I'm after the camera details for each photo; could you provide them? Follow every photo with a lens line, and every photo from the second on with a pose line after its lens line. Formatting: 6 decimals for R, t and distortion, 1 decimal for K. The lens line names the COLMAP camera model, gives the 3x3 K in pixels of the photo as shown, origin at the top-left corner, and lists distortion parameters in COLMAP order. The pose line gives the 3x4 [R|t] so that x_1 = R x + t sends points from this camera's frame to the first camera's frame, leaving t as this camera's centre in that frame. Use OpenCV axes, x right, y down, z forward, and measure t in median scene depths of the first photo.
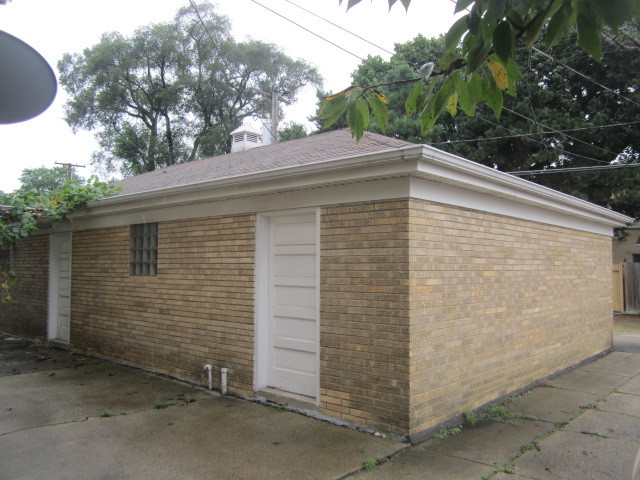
lens RADIAL K [[530.6, 0, 320.0], [0, 530.6, 240.0], [0, 0, 1]] dist [-0.051928, 0.000918]
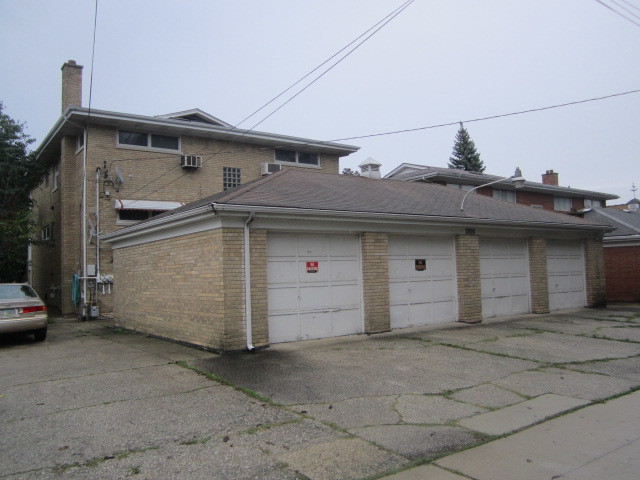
lens RADIAL K [[530.6, 0, 320.0], [0, 530.6, 240.0], [0, 0, 1]] dist [-0.051928, 0.000918]
pose [[-0.208845, -0.067198, -0.975637, 1.668722], [0.075299, 0.993570, -0.084552, 0.123796], [0.975045, -0.091123, -0.202442, 1.596050]]
